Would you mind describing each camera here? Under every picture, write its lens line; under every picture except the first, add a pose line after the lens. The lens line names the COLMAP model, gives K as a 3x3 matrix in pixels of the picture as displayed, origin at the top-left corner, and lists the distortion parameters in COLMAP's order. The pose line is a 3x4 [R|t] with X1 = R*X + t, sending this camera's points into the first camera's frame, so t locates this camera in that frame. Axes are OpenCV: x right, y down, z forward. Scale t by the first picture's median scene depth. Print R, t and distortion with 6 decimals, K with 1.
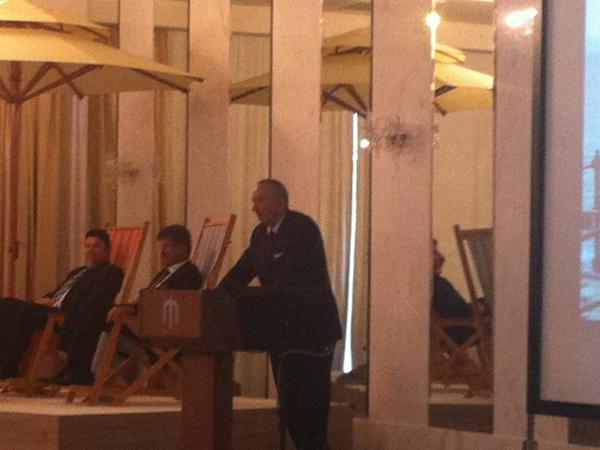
lens RADIAL K [[2199.5, 0, 300.0], [0, 2199.5, 225.0], [0, 0, 1]] dist [0.063394, -0.654331]
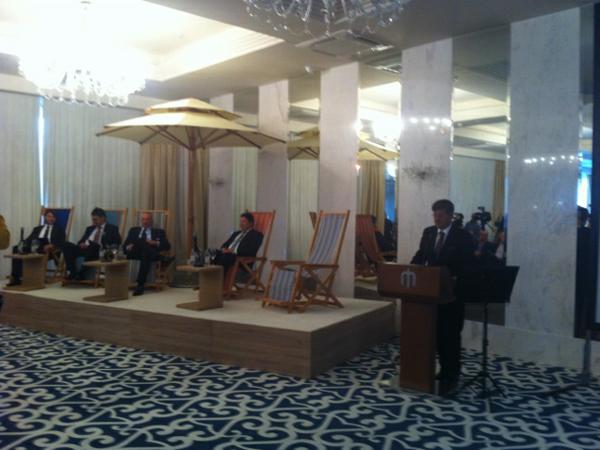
lens RADIAL K [[592.6, 0, 300.0], [0, 592.6, 225.0], [0, 0, 1]] dist [0.058975, -0.242459]
pose [[0.960748, 0.005386, 0.277371, -0.204961], [-0.020407, 0.998475, 0.051296, -0.016896], [-0.276672, -0.054943, 0.959392, 0.468877]]
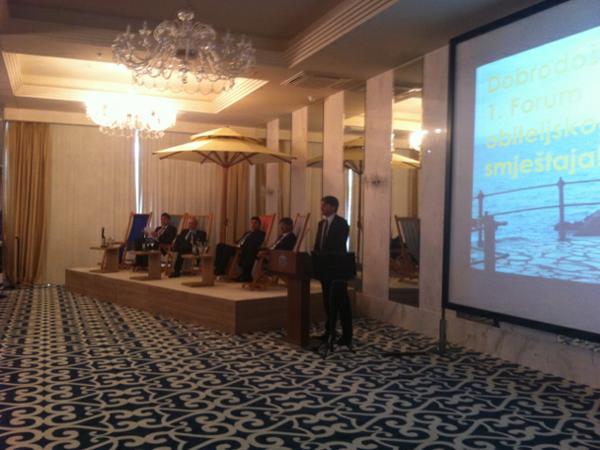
lens RADIAL K [[592.6, 0, 300.0], [0, 592.6, 225.0], [0, 0, 1]] dist [0.058975, -0.242459]
pose [[0.999299, 0.005090, -0.037088, -0.014624], [-0.003469, 0.999041, 0.043658, -0.018748], [0.037274, -0.043499, 0.998358, 0.309905]]
